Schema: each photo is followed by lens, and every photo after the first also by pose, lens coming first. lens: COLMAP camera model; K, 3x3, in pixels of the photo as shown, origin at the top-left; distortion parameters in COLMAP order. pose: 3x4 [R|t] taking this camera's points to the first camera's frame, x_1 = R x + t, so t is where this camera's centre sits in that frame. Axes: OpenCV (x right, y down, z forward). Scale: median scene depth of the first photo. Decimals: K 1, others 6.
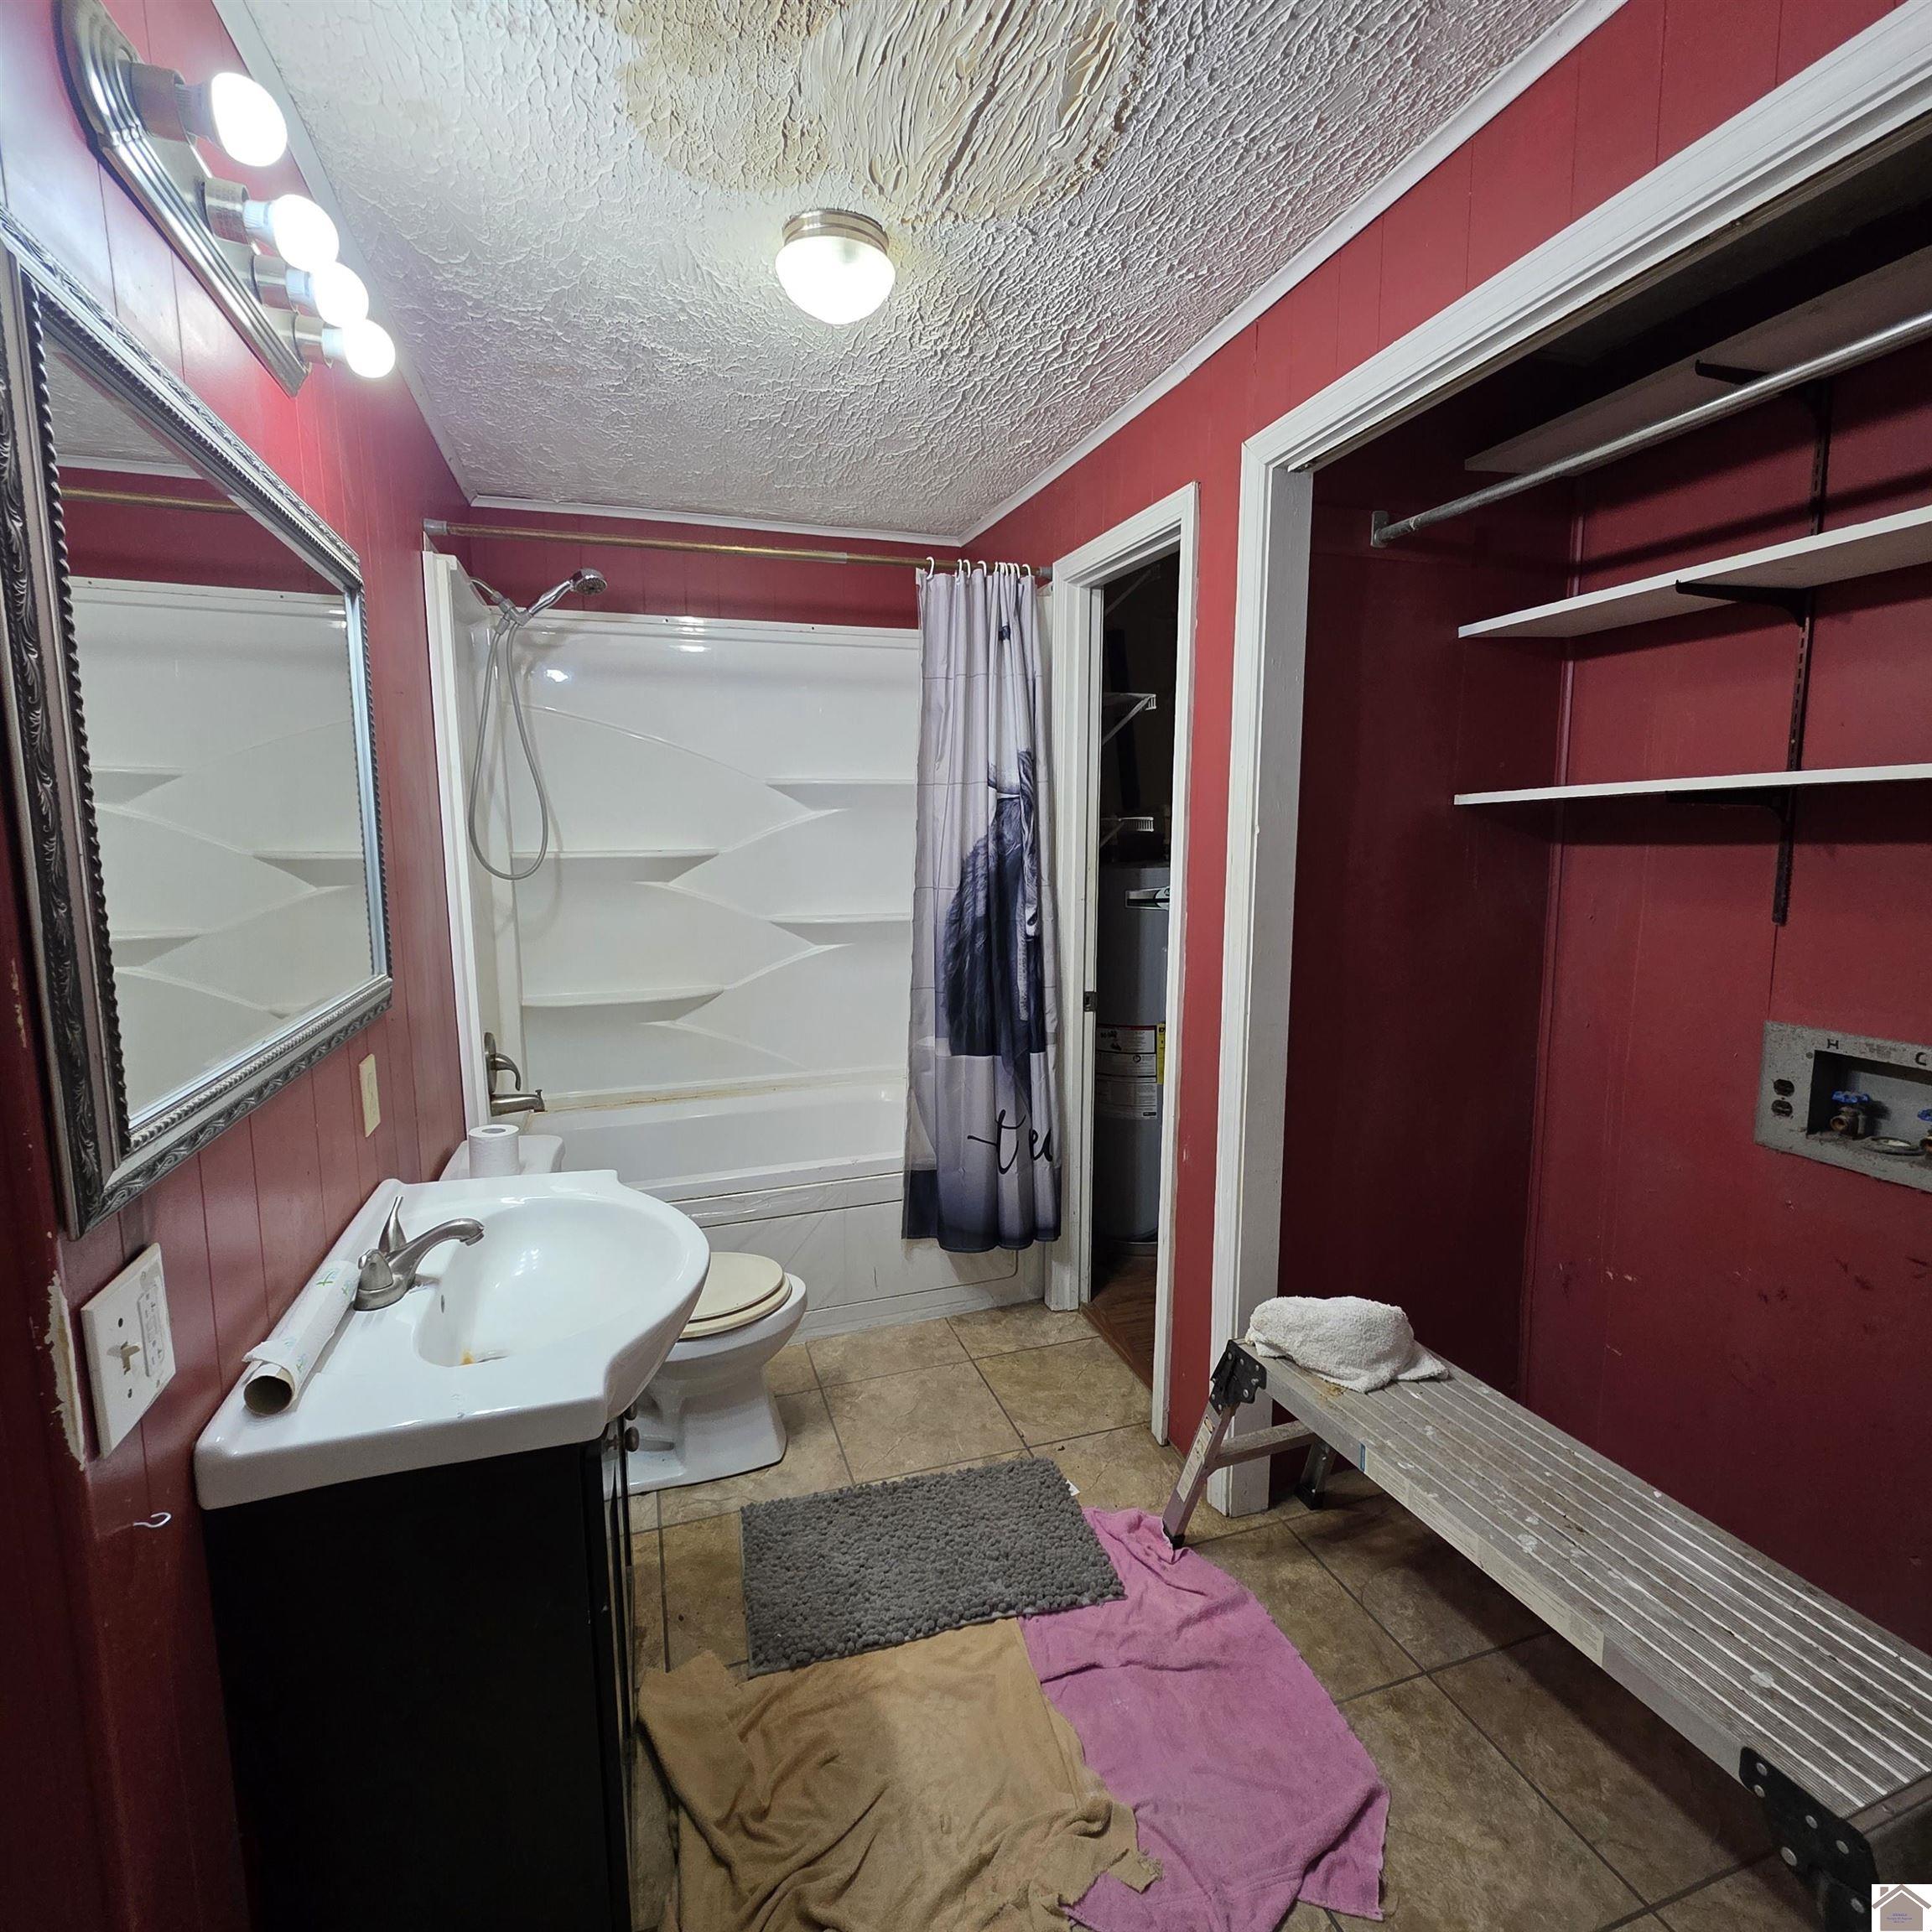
lens RADIAL K [[1022.3, 0, 970.8], [0, 1022.3, 986.6], [0, 0, 1]] dist [-0.005162, 0.000509]
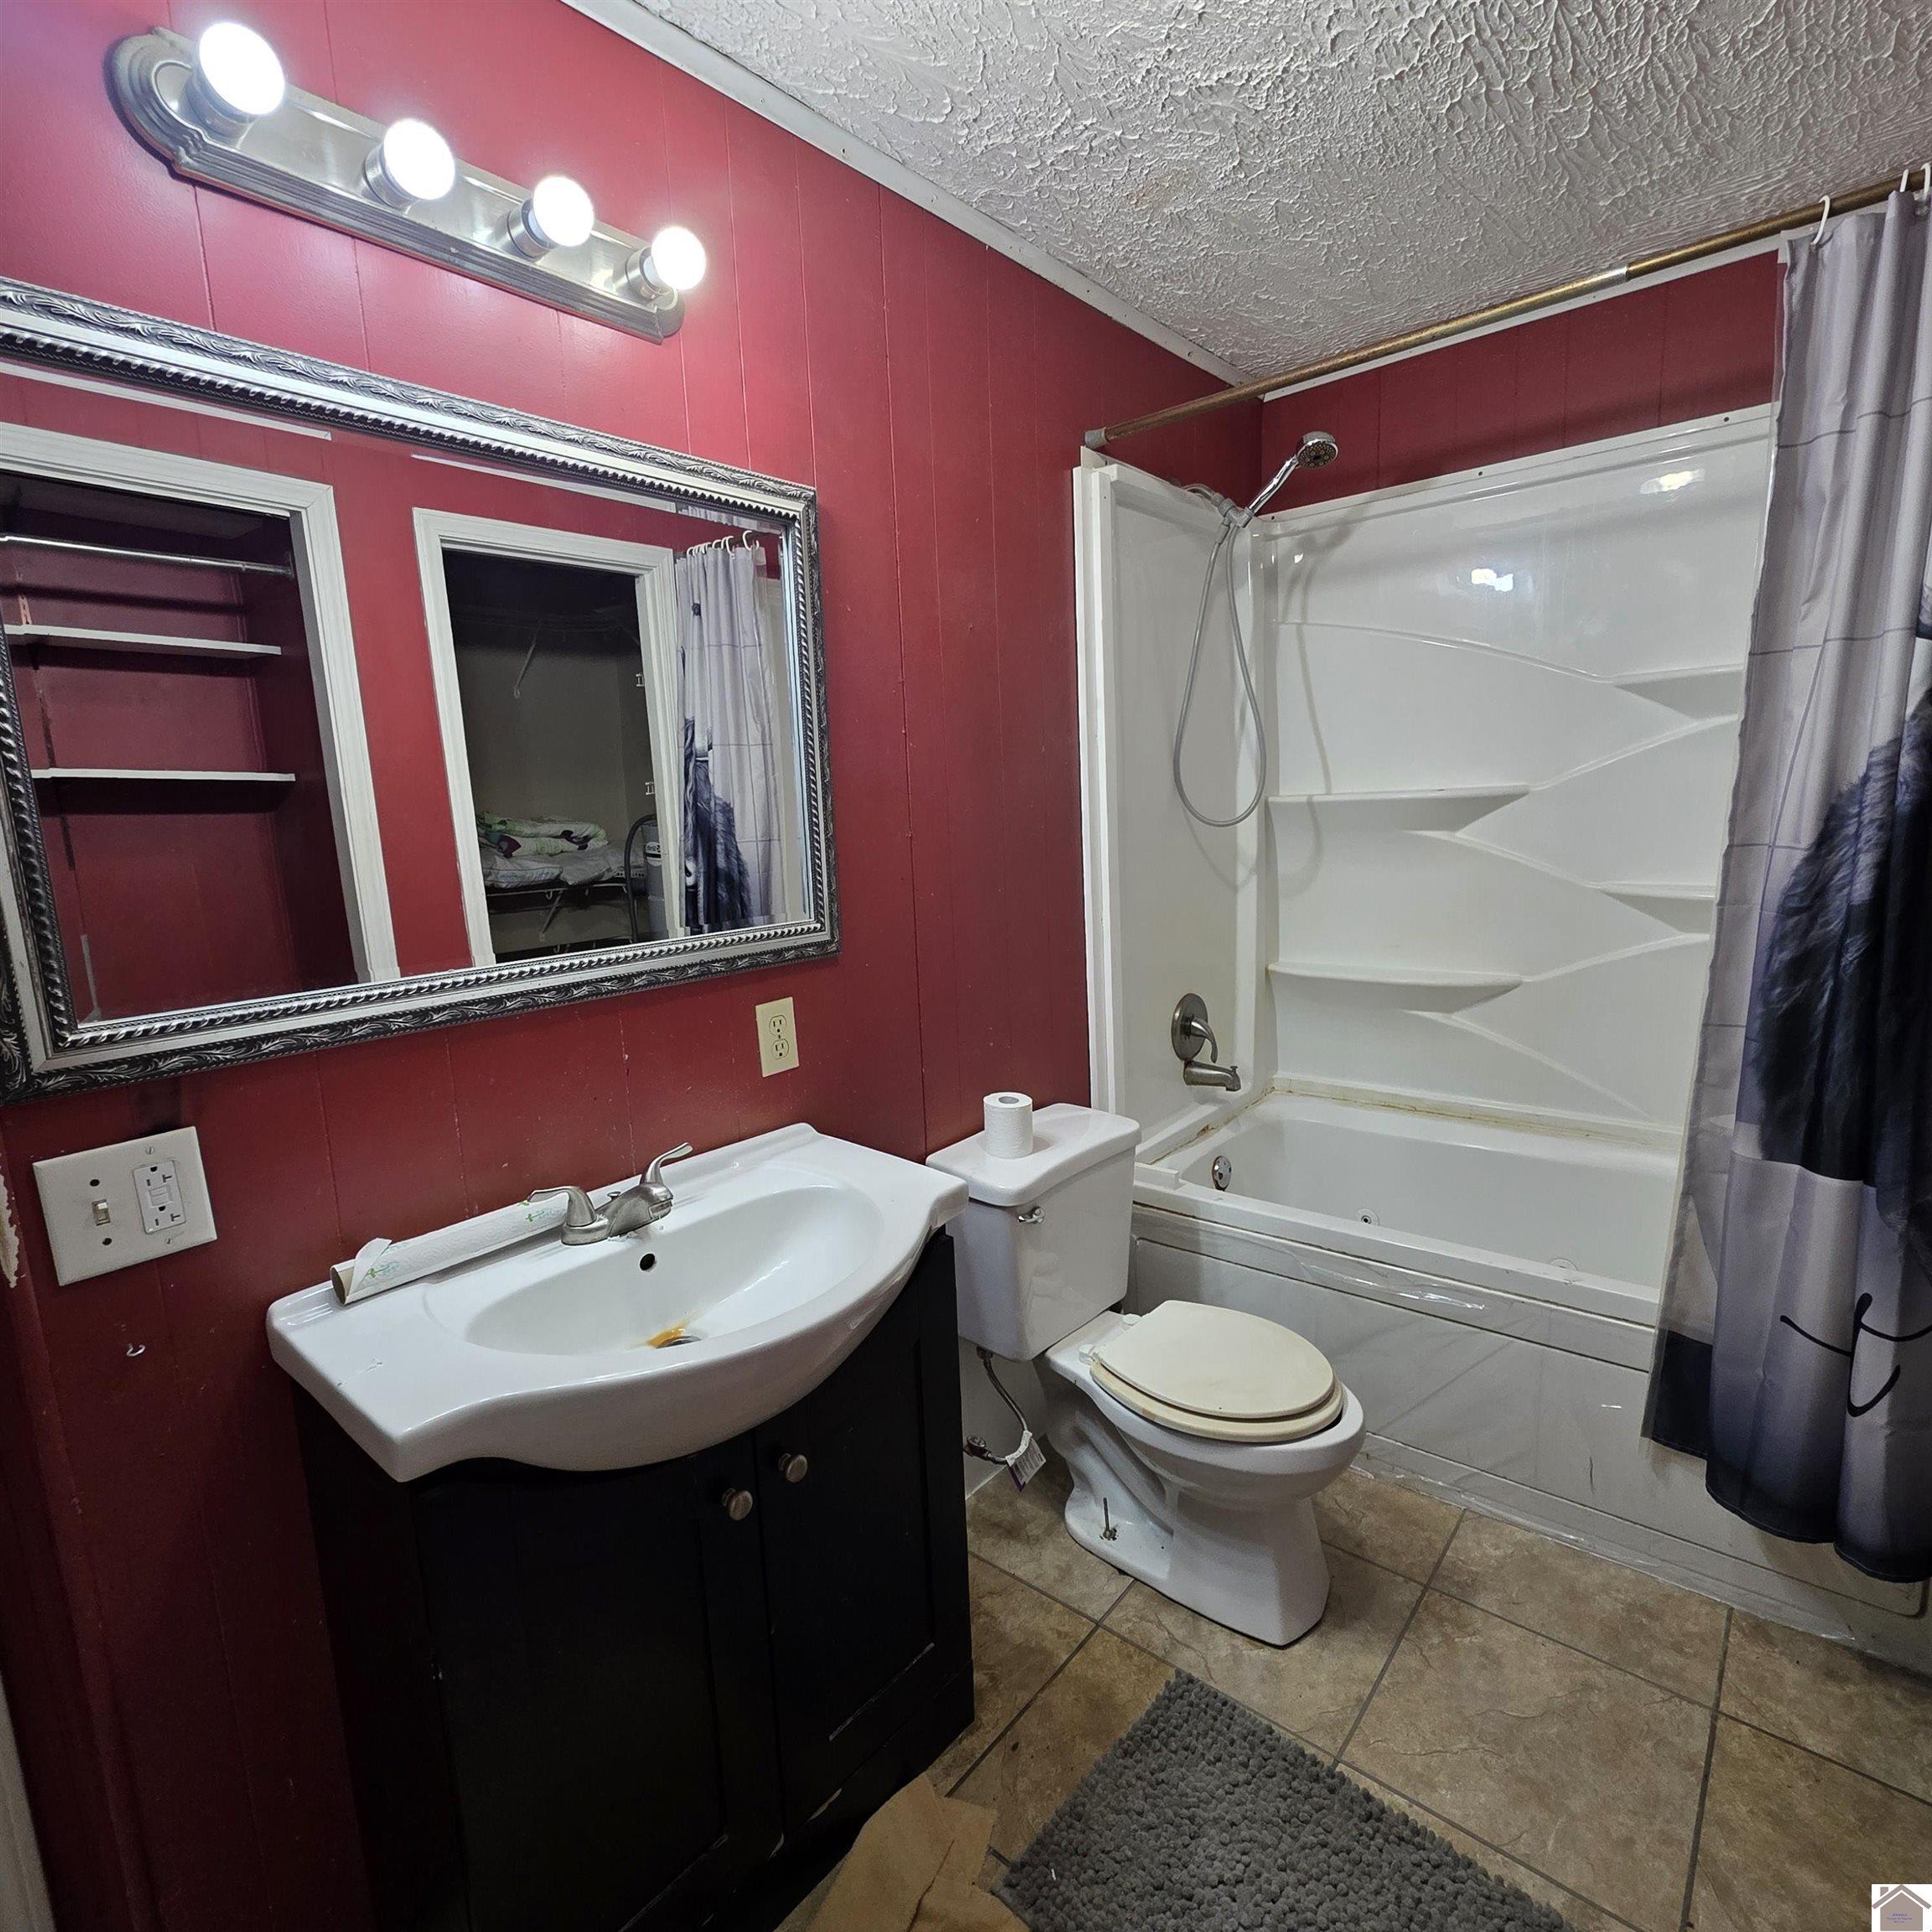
lens RADIAL K [[1028.4, 0, 969.2], [0, 1028.4, 973.4], [0, 0, 1]] dist [0.000462, -0.000147]
pose [[0.520556, 0.125932, -0.844490, 0.209003], [-0.098290, 0.991326, 0.087241, -0.035302], [0.848151, 0.037591, 0.528419, 0.356519]]
